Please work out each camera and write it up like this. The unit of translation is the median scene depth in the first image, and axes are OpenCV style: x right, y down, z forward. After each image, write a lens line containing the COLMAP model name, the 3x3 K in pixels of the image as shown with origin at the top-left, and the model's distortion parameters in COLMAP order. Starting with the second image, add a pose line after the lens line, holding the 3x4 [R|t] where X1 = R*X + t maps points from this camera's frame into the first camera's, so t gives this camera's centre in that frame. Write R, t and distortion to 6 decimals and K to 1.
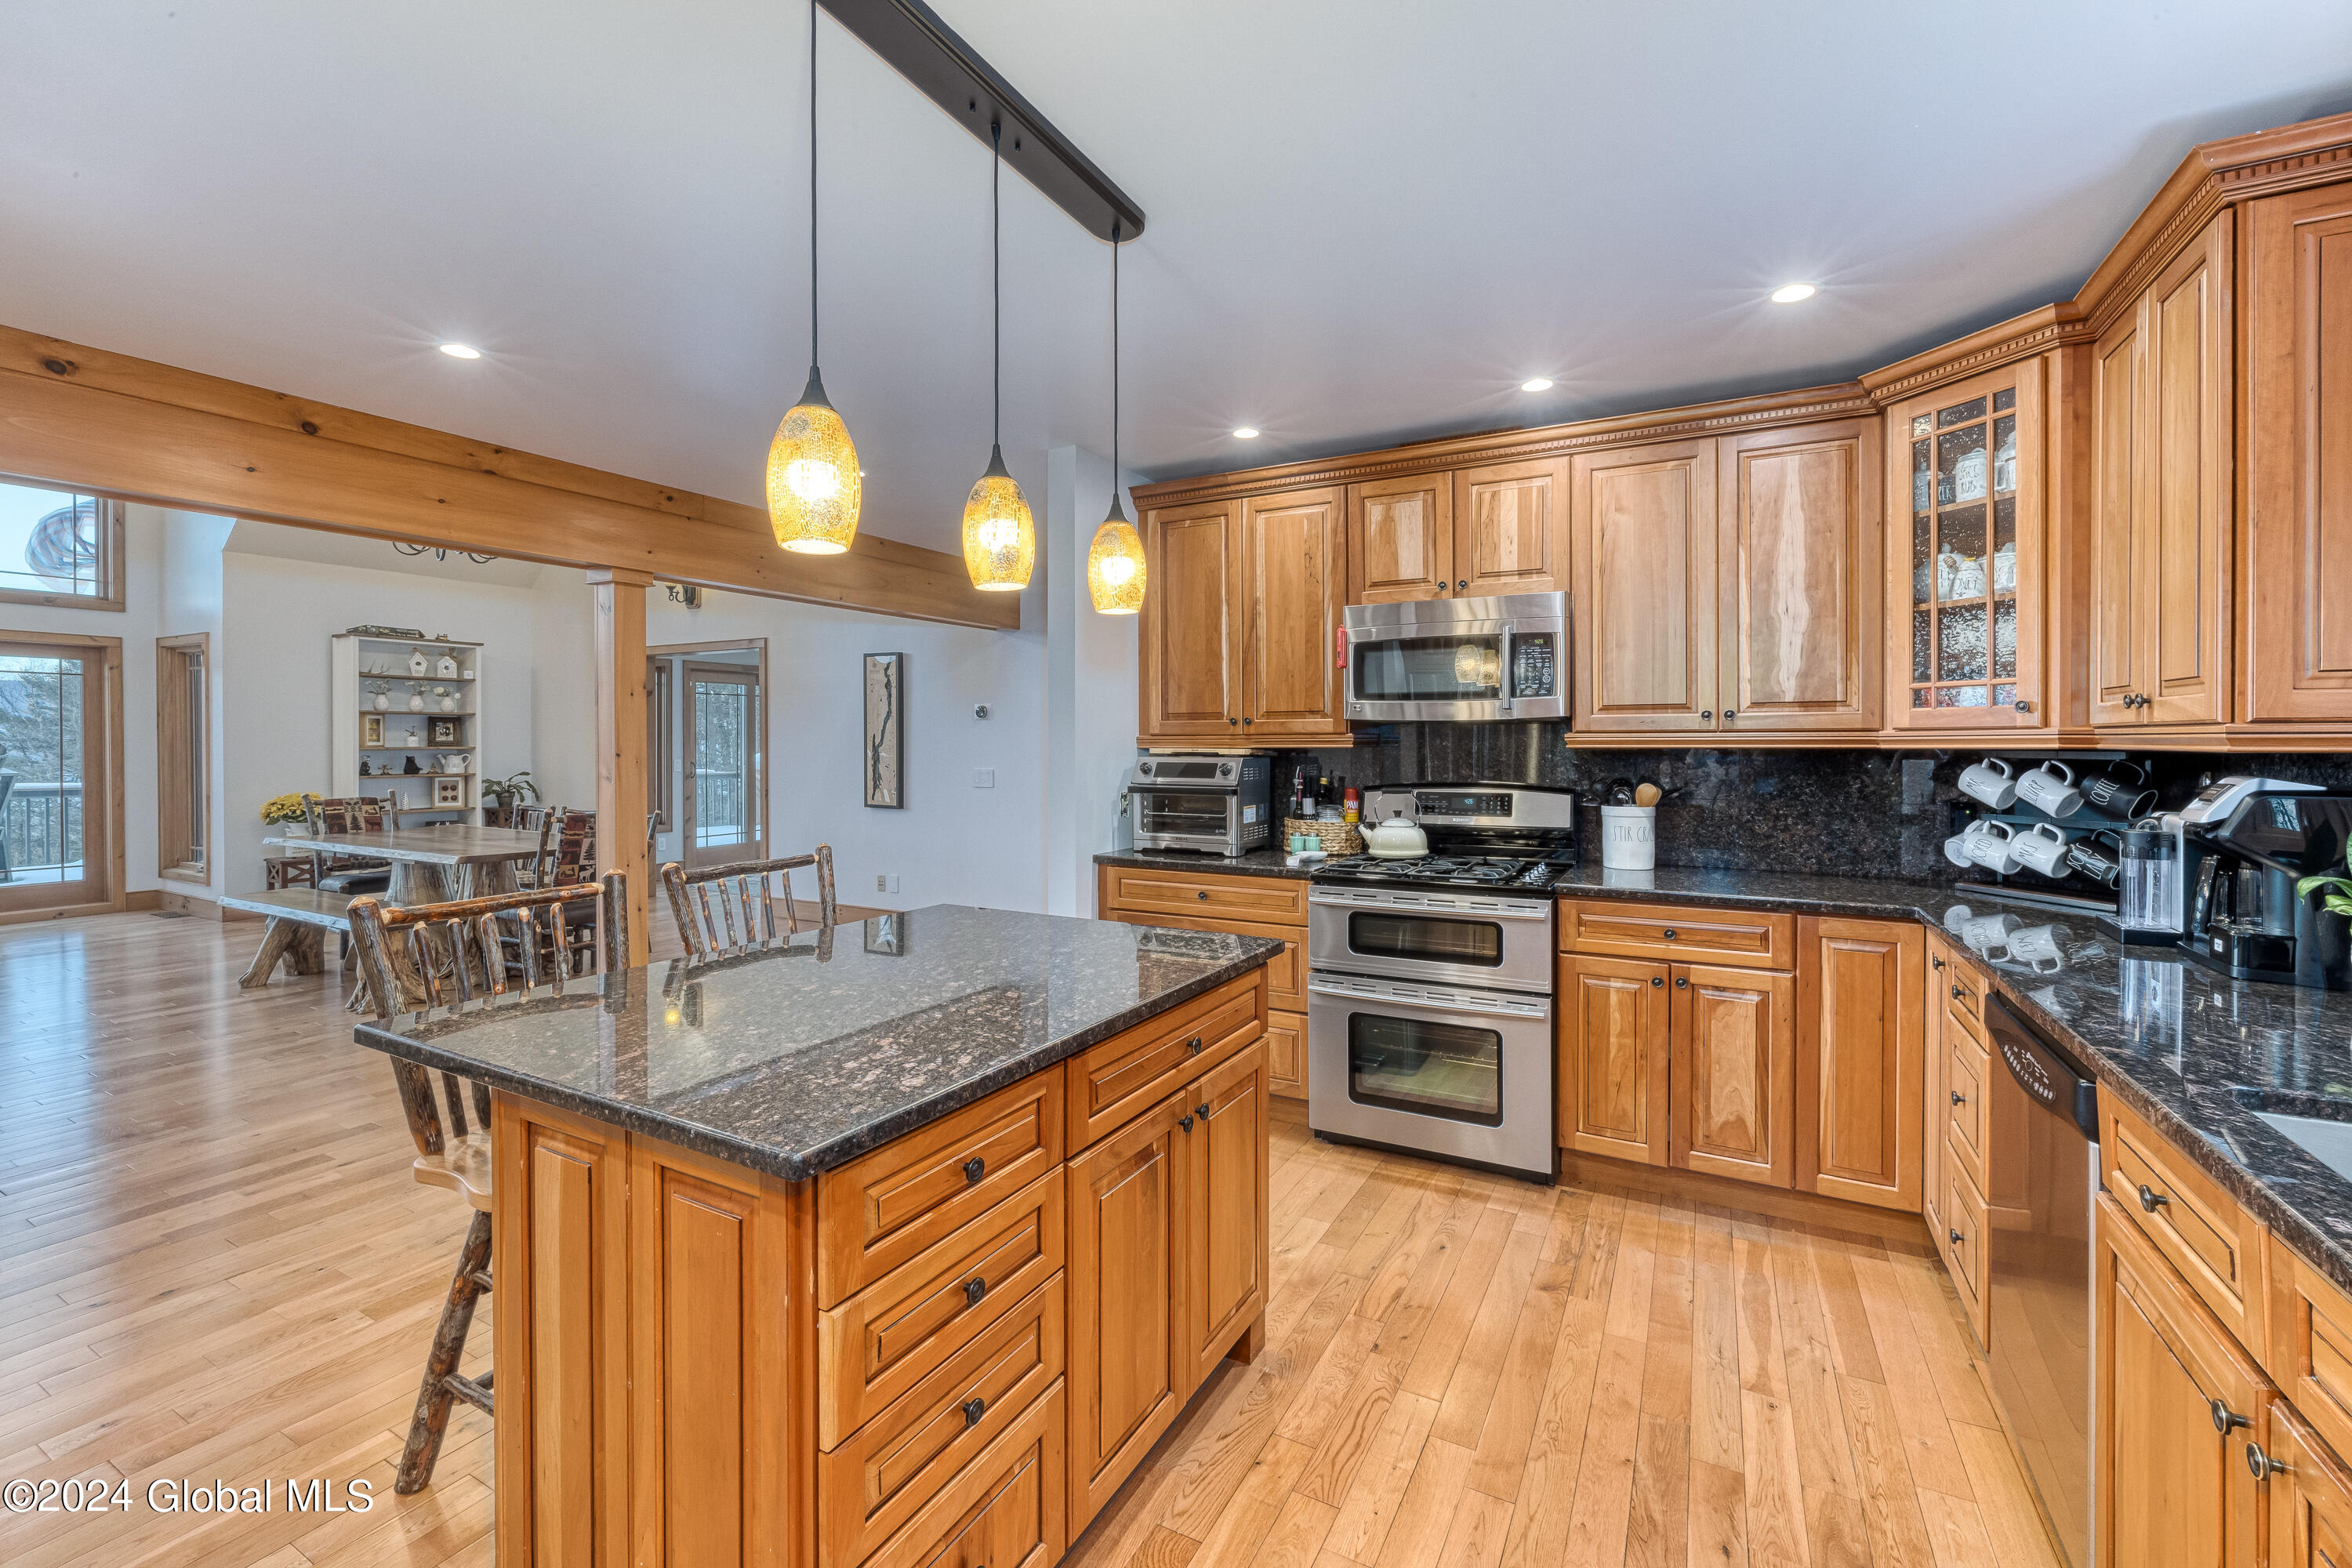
lens RADIAL K [[987.4, 0, 1178.1], [0, 987.4, 741.6], [0, 0, 1]] dist [-0.000986, 0.000056]
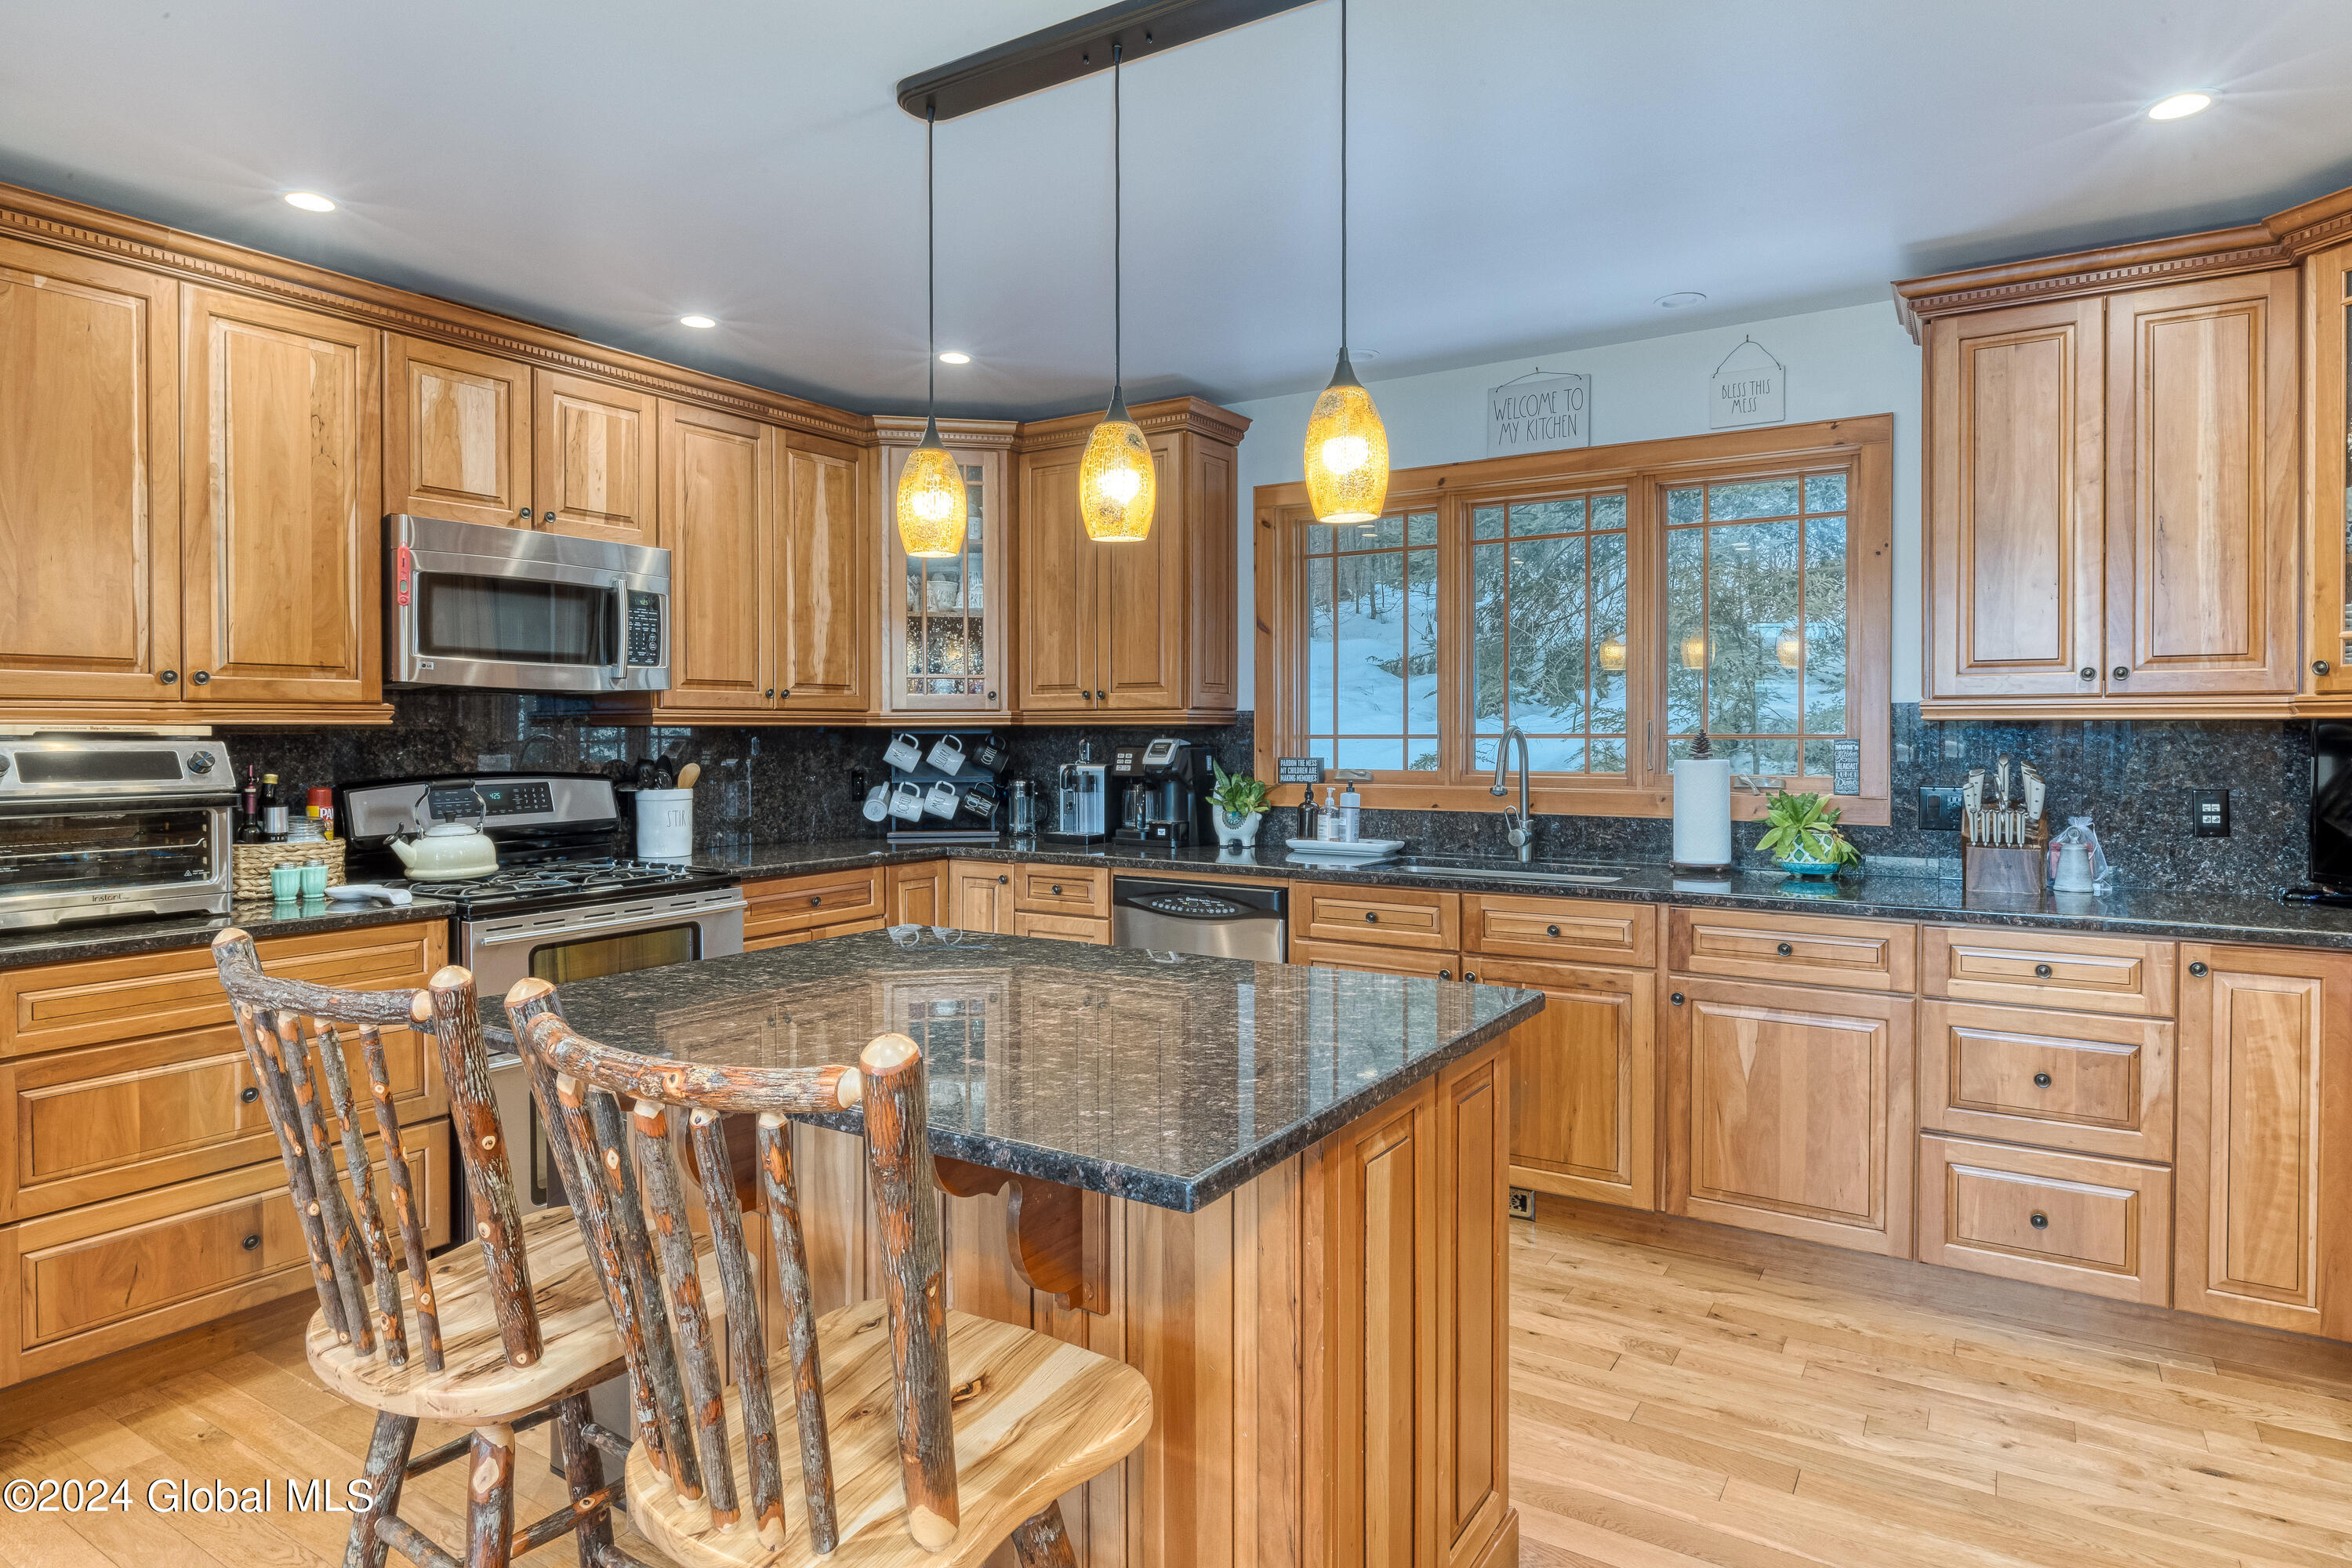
lens RADIAL K [[1308.1, 0, 1172.3], [0, 1308.1, 744.2], [0, 0, 1]] dist [-0.000585, -0.001285]
pose [[0.075242, -0.008702, 0.997127, -0.691553], [0.000058, 0.999962, 0.008723, 0.012170], [-0.997165, -0.000599, 0.075239, 0.414824]]
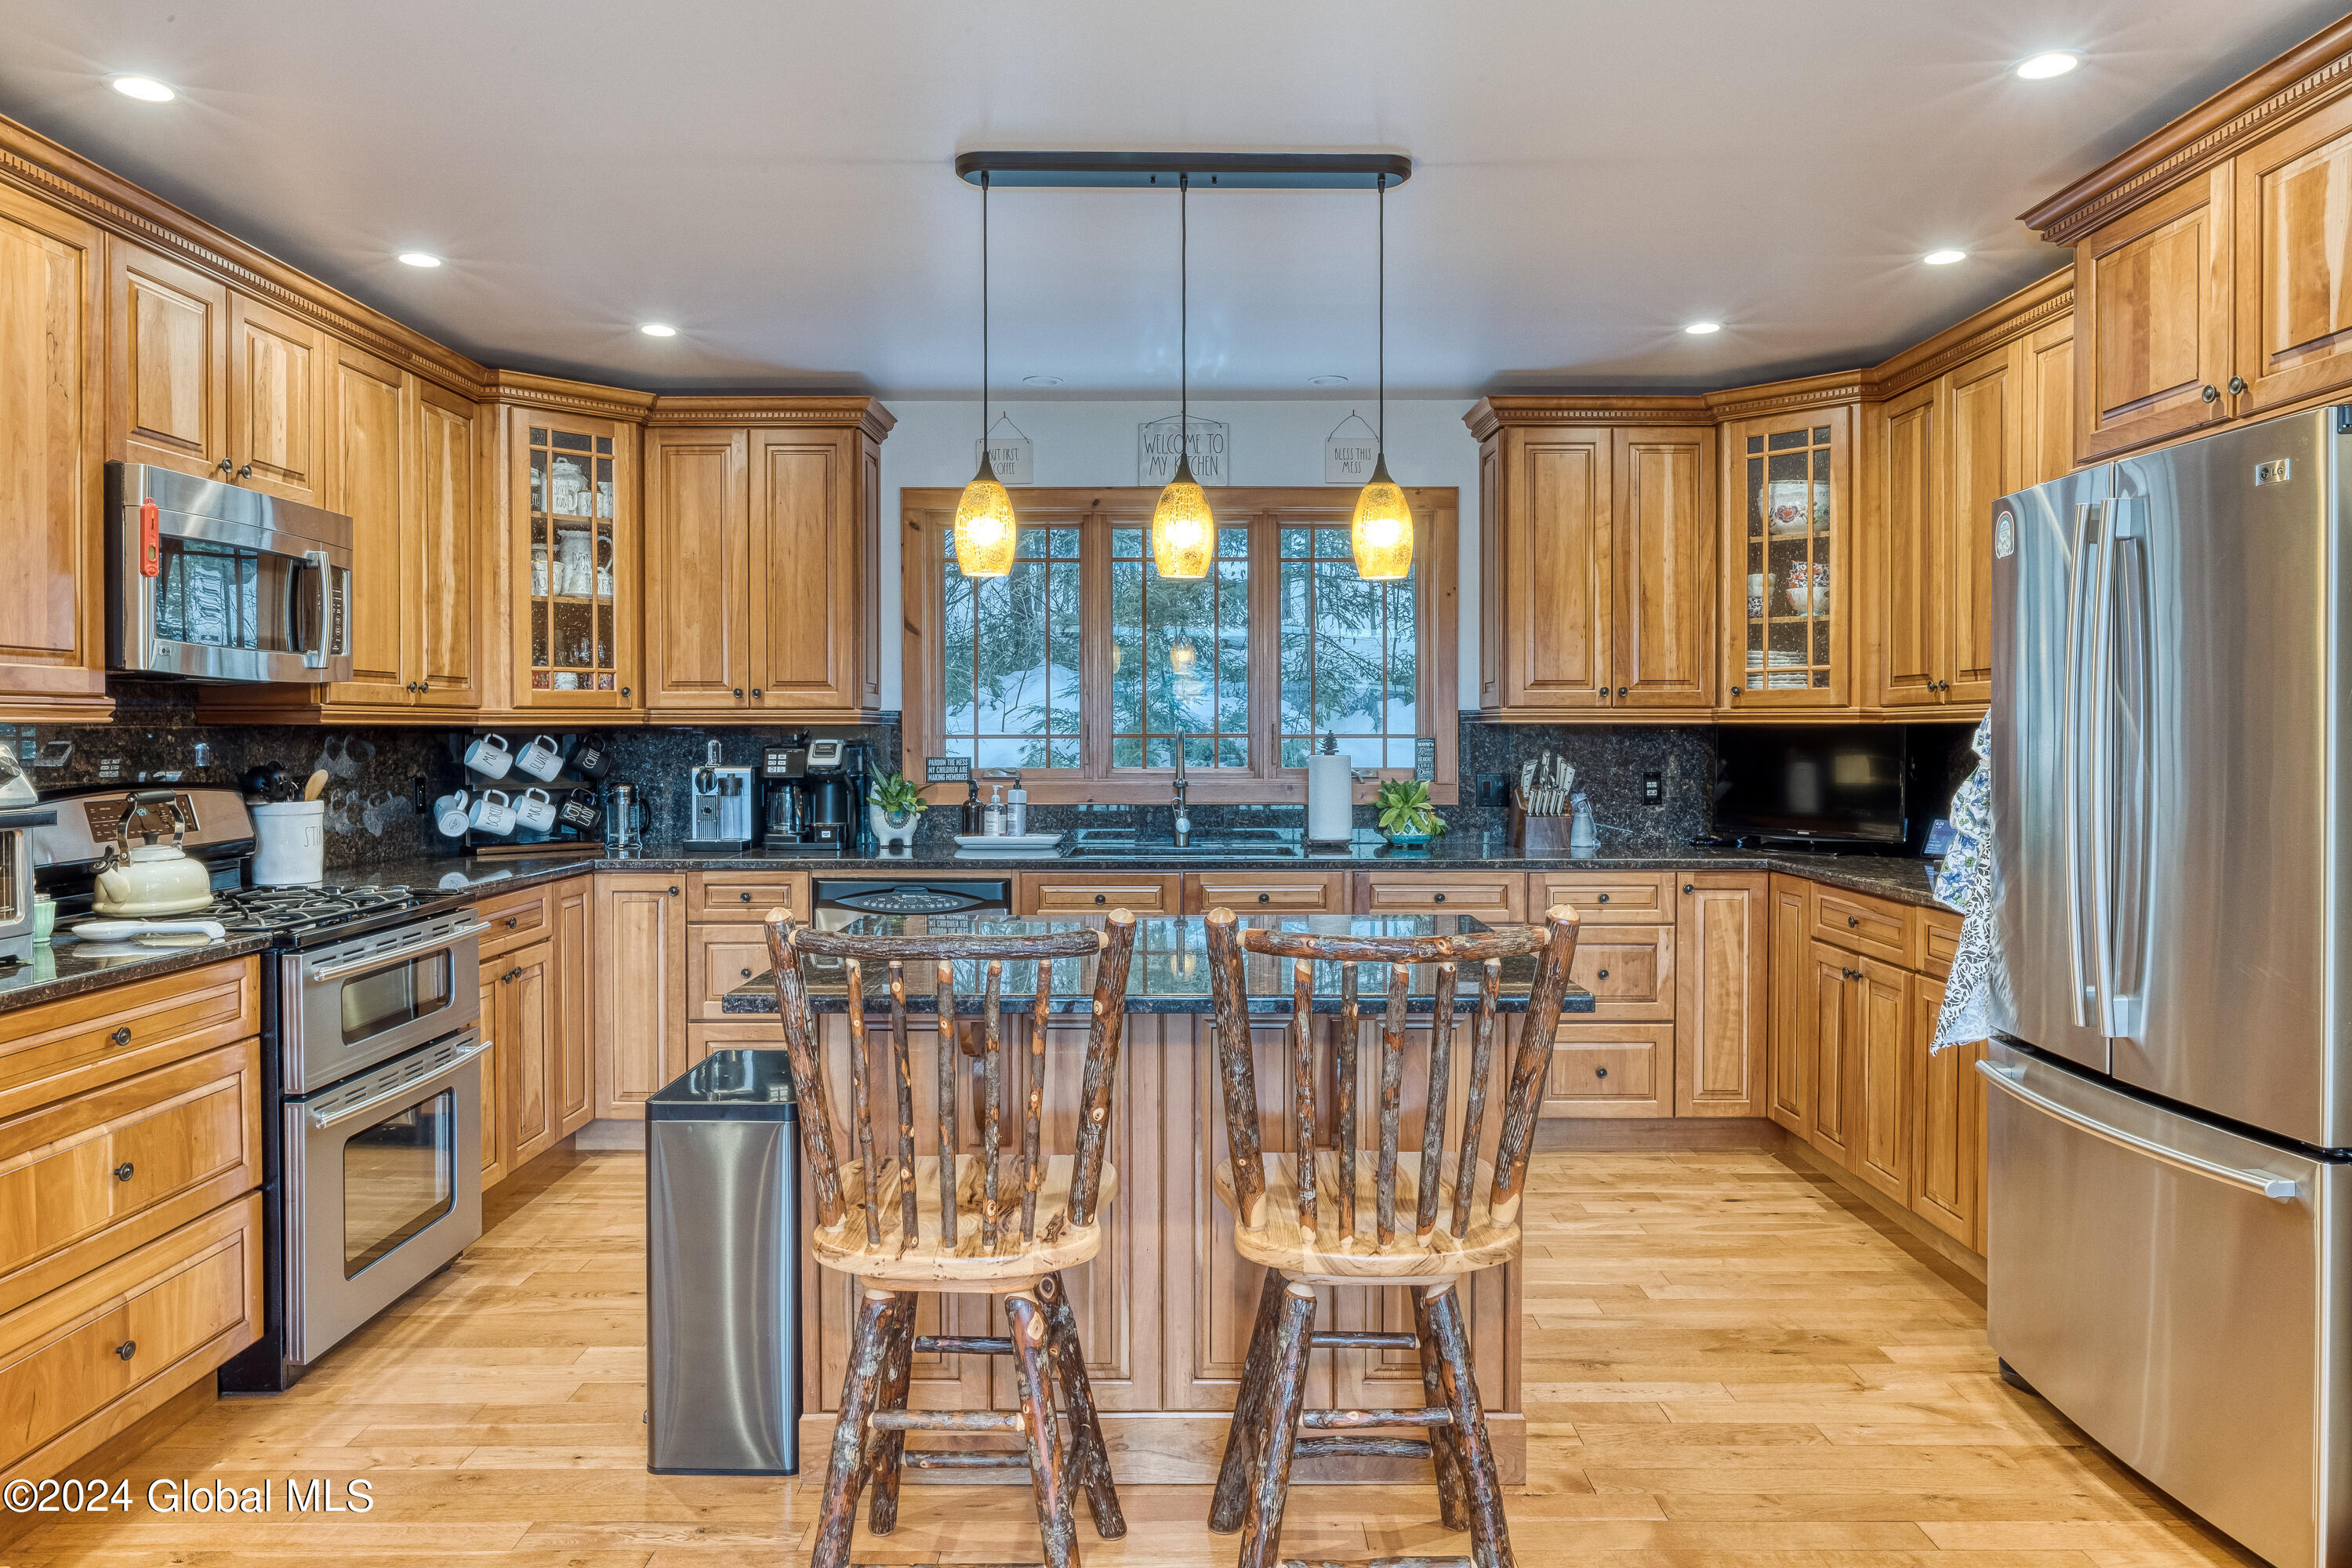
lens RADIAL K [[1522.8, 0, 1167.0], [0, 1522.8, 746.1], [0, 0, 1]] dist [-0.007484, 0.002019]
pose [[-0.472015, -0.007891, 0.881555, -0.851231], [0.000008, 0.999960, 0.008956, 0.011777], [-0.881591, 0.004235, -0.471996, 0.909490]]
